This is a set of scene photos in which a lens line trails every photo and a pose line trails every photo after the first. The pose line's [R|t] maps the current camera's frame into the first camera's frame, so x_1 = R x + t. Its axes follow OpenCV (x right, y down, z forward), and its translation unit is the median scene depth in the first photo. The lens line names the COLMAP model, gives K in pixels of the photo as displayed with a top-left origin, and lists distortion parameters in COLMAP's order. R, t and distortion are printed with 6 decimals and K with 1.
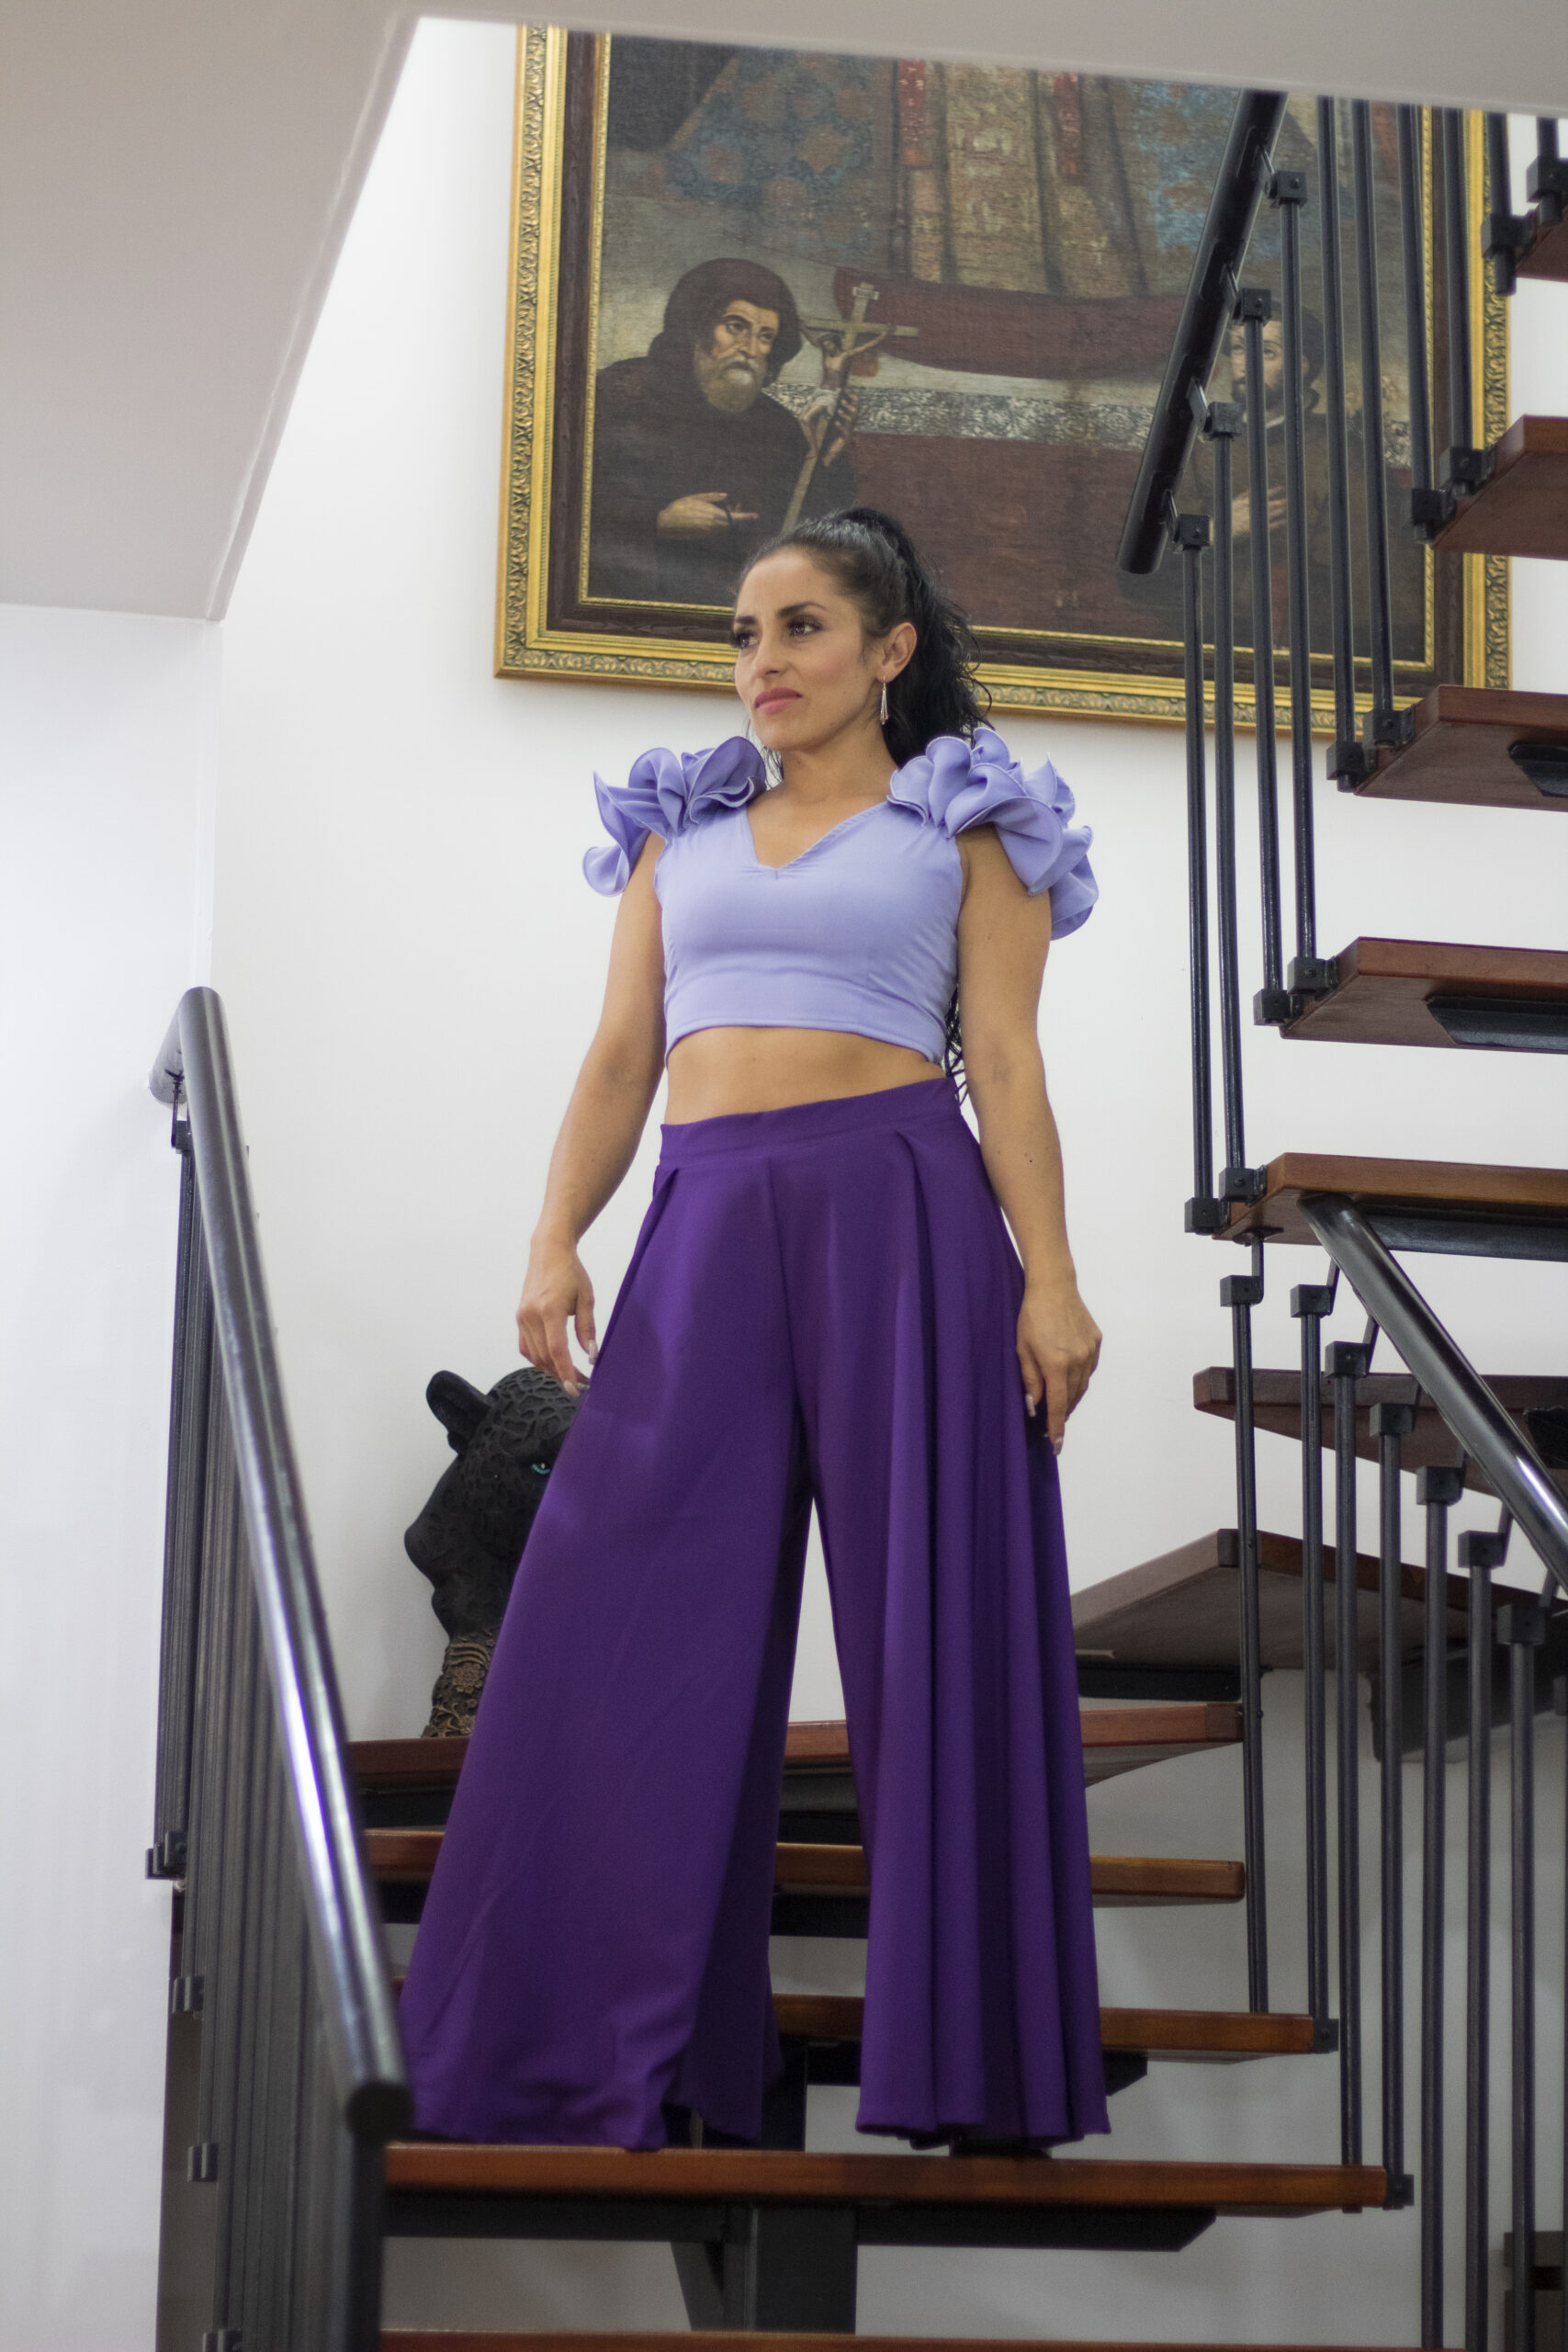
lens RADIAL K [[5485.5, 0, 784.0], [0, 5485.5, 1176.0], [0, 0, 1]] dist [-0.093875, -0.154017]
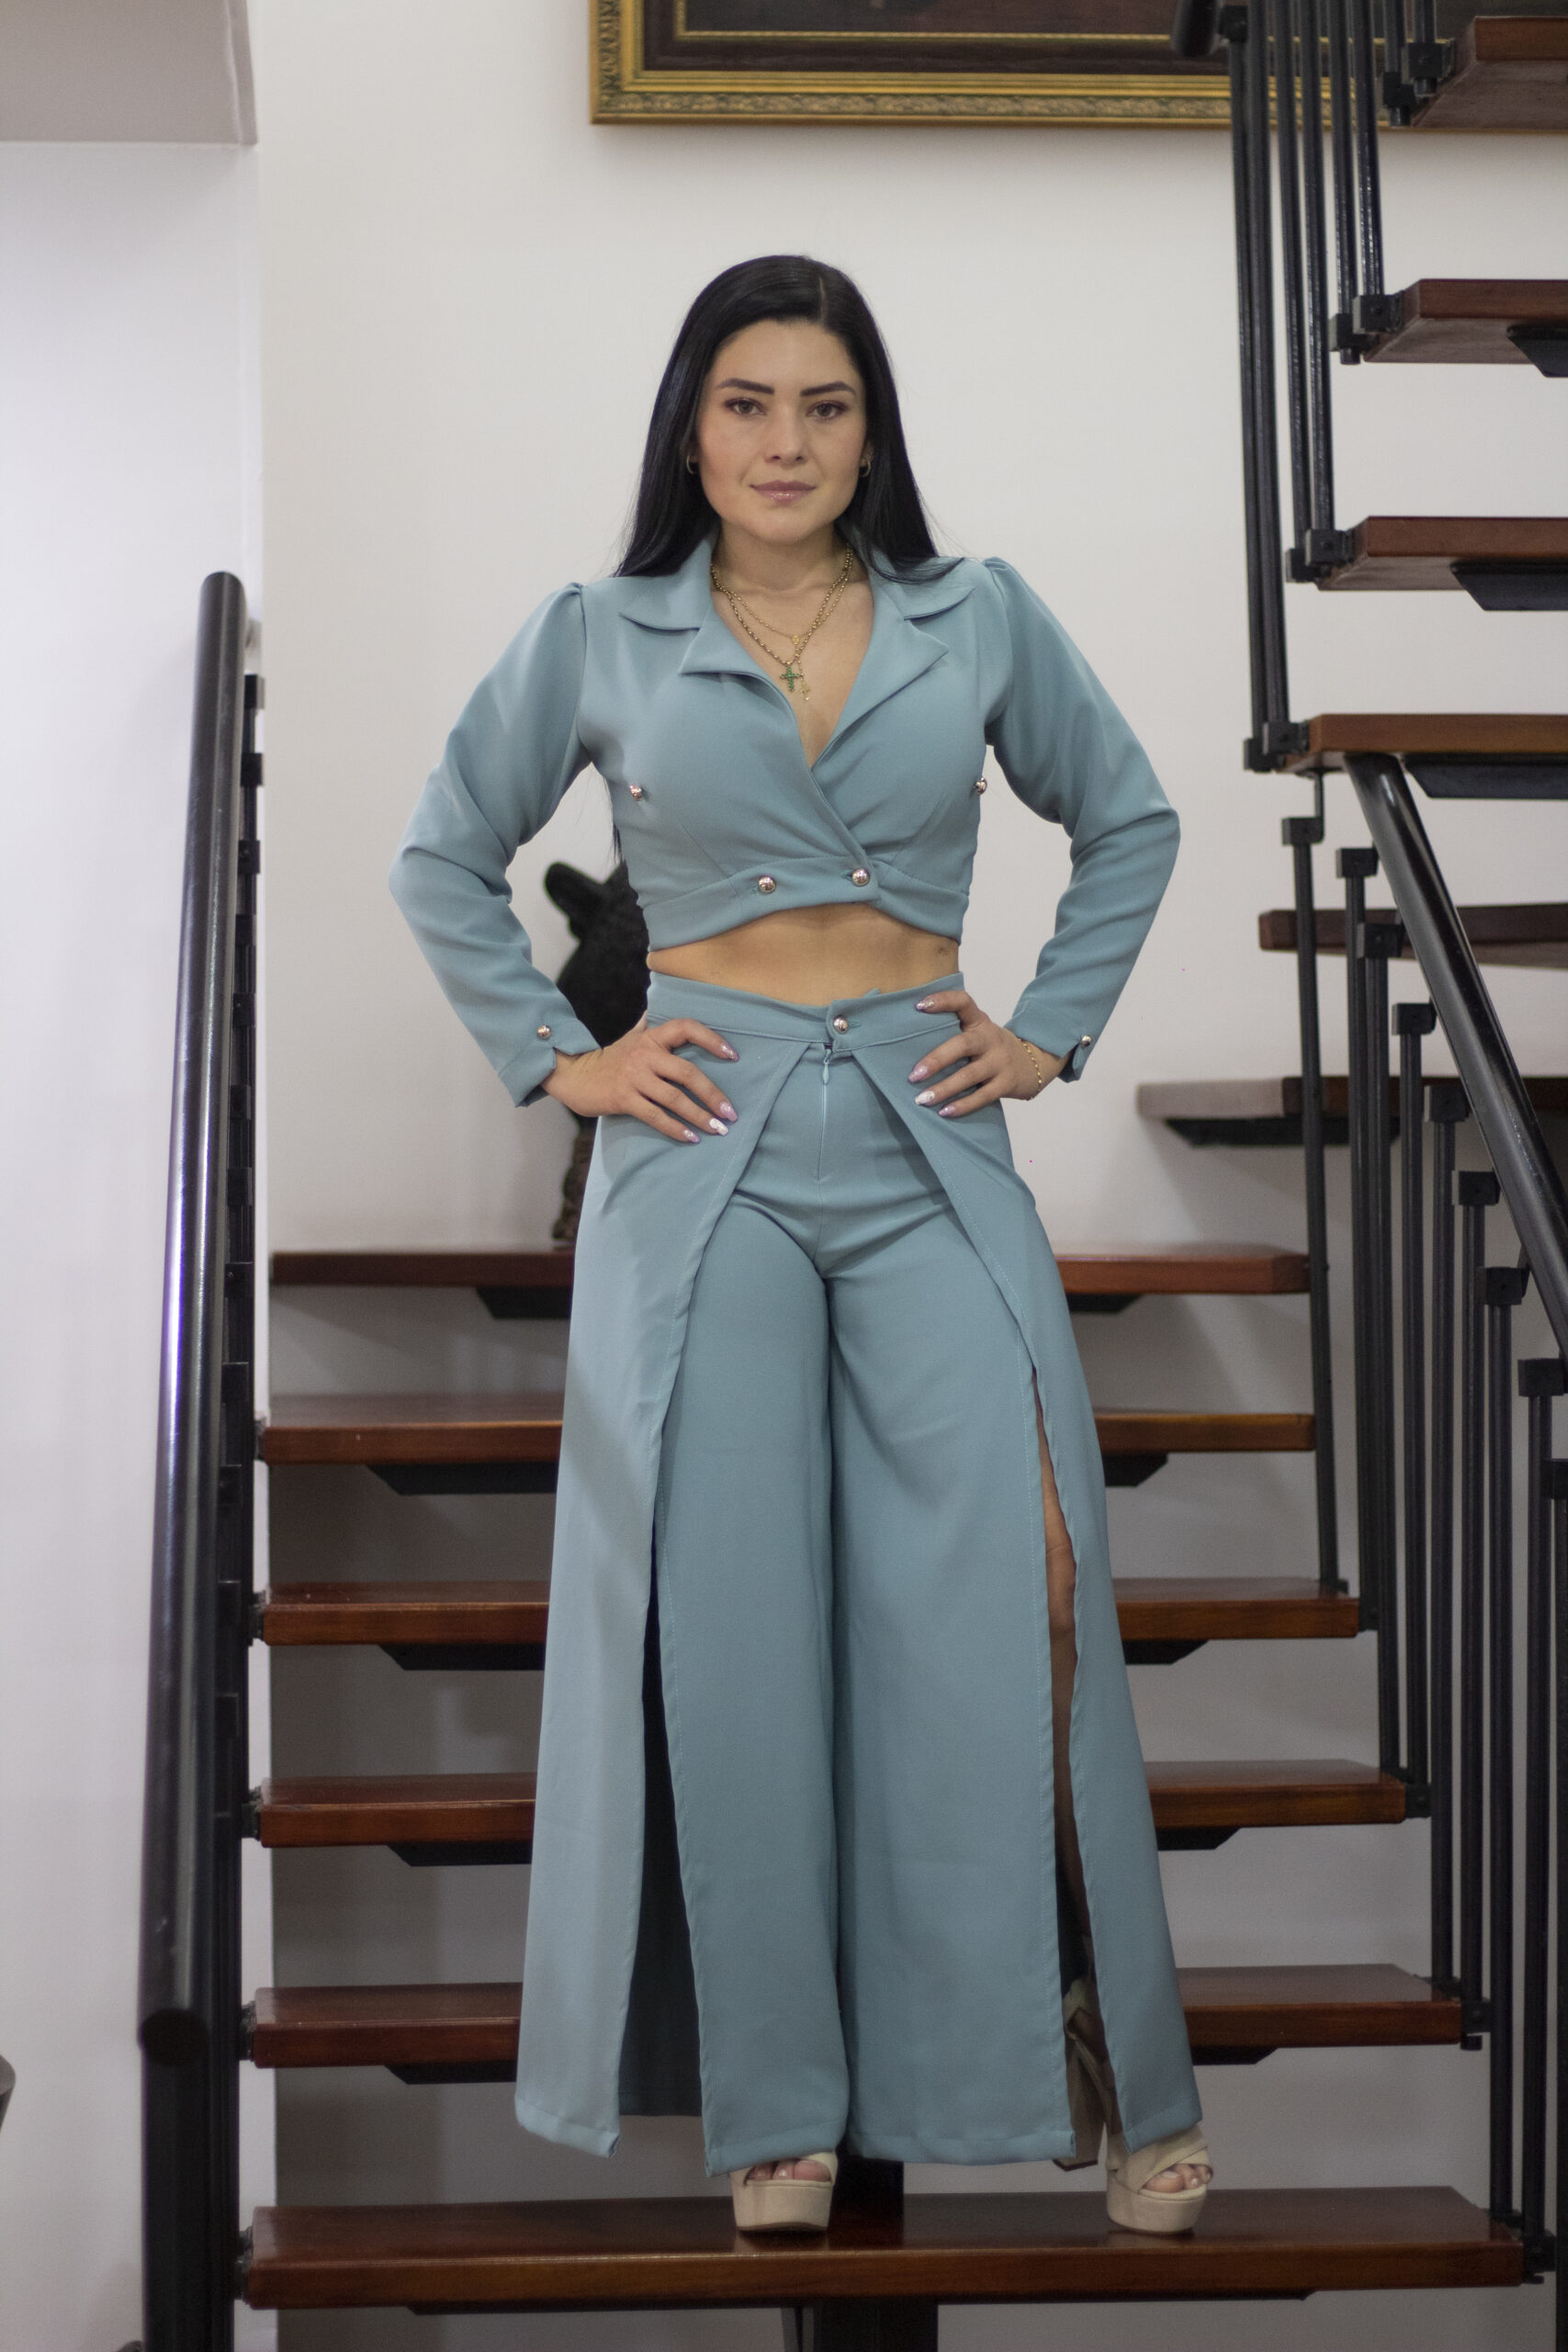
lens RADIAL K [[5485.5, 0, 784.0], [0, 5485.5, 1176.0], [0, 0, 1]] dist [-0.093875, -0.154017]
pose [[0.993096, -0.027547, -0.114024, 0.084603], [0.049710, 0.979268, 0.196375, -0.095471], [0.106250, -0.200688, 0.973876, 0.026655]]
